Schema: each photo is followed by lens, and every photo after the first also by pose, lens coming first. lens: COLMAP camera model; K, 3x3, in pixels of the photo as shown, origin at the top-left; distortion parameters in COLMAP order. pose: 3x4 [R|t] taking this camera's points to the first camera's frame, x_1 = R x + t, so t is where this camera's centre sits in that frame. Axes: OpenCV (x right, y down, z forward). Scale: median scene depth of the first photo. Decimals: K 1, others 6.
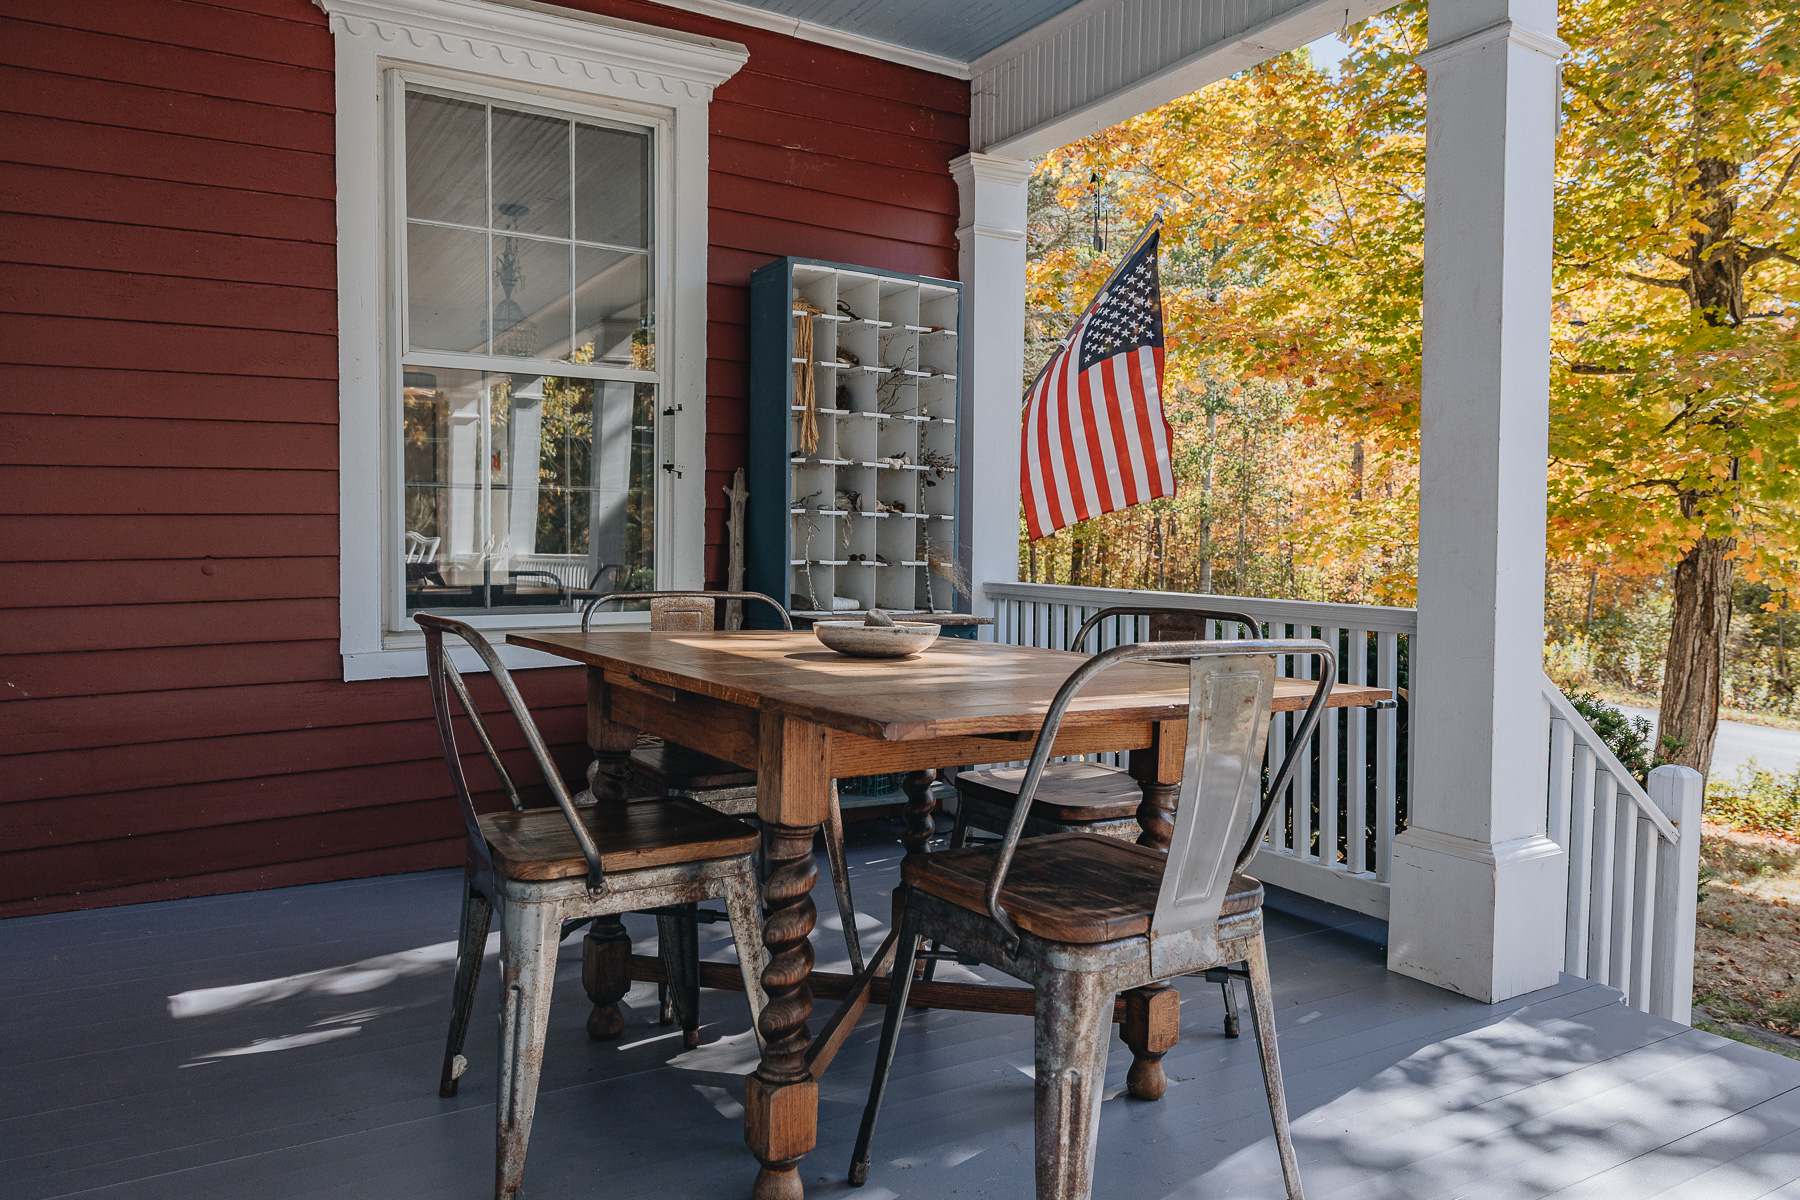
lens RADIAL K [[1251.7, 0, 900.0], [0, 1251.7, 600.0], [0, 0, 1]] dist [0.000653, 0.000332]
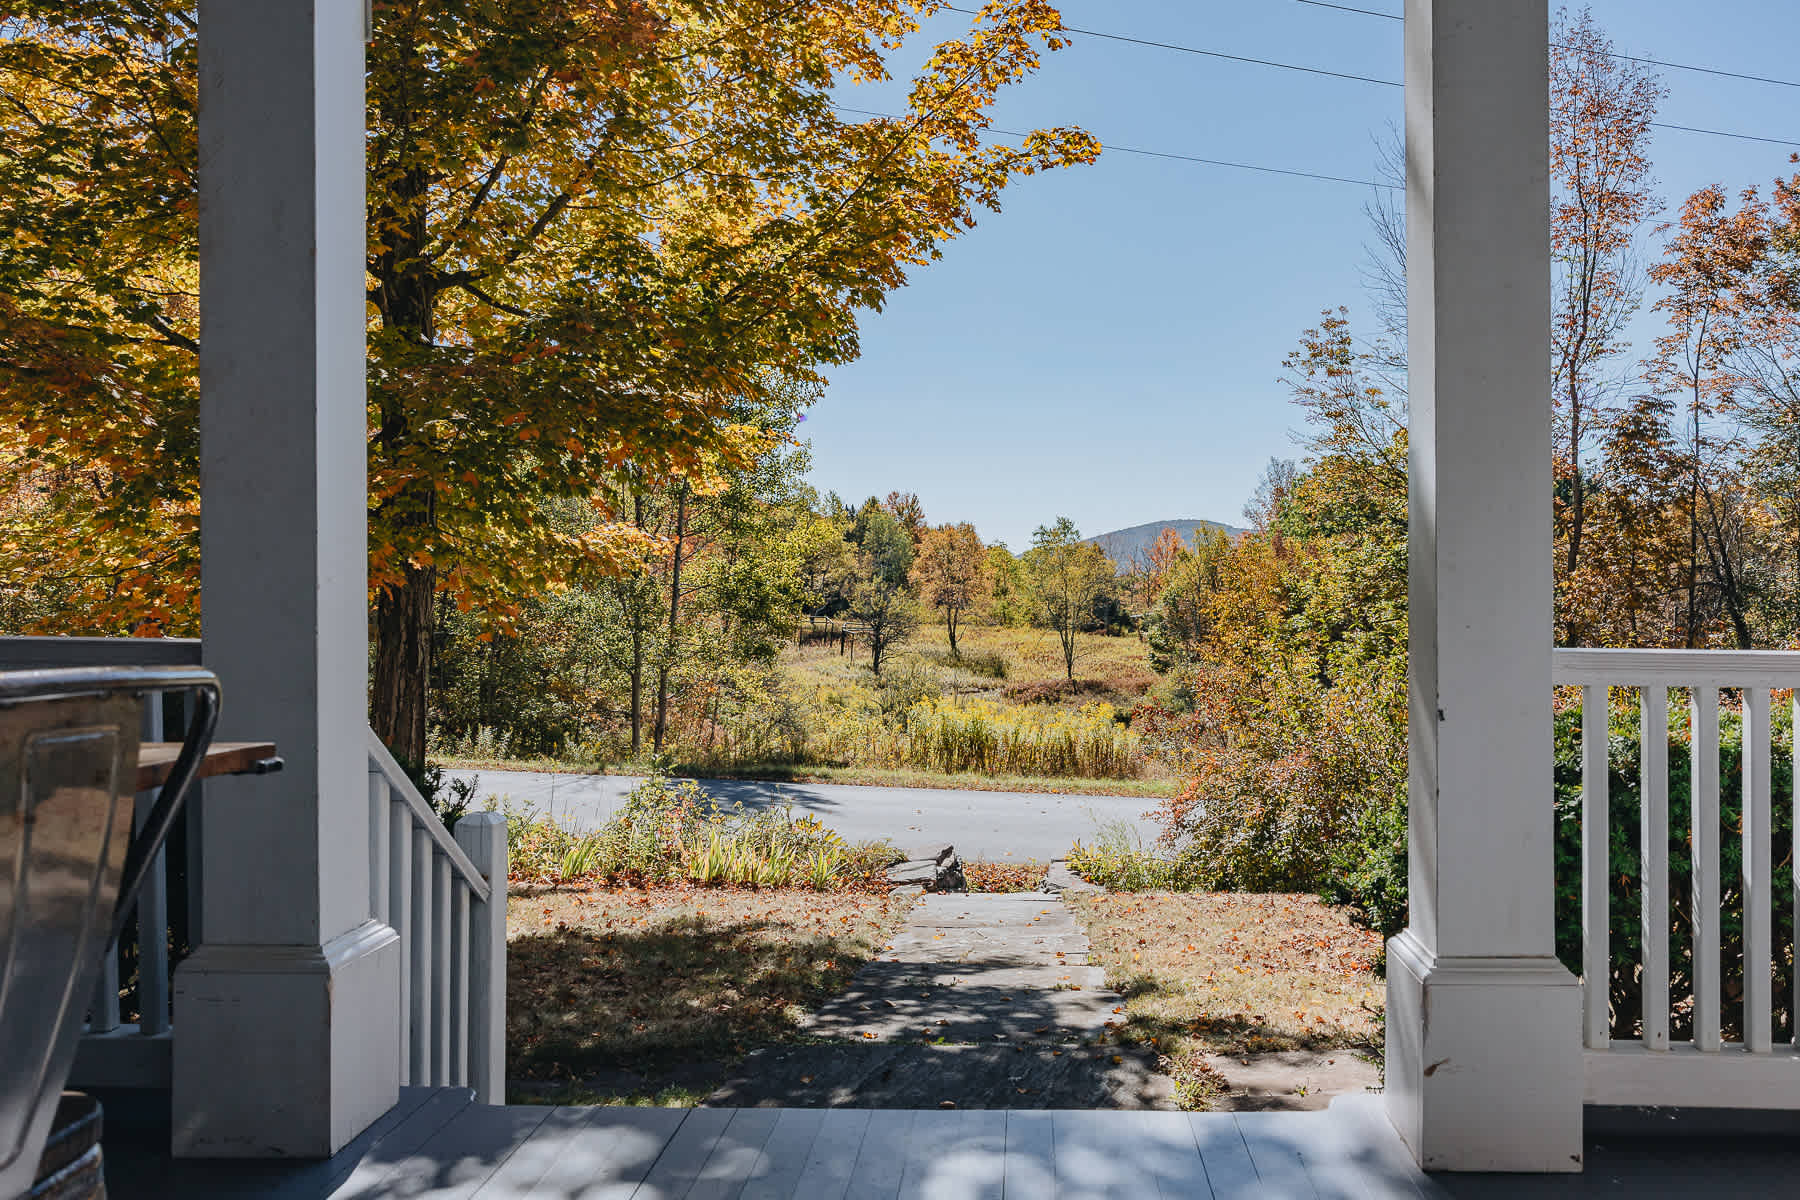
lens RADIAL K [[1299.4, 0, 900.5], [0, 1299.4, 637.1], [0, 0, 1]] dist [-0.043678, 0.004992]
pose [[0.485994, -0.016565, 0.873805, -0.029281], [0.038708, 0.999247, -0.002585, 0.023523], [-0.873104, 0.035080, 0.486270, 0.297465]]
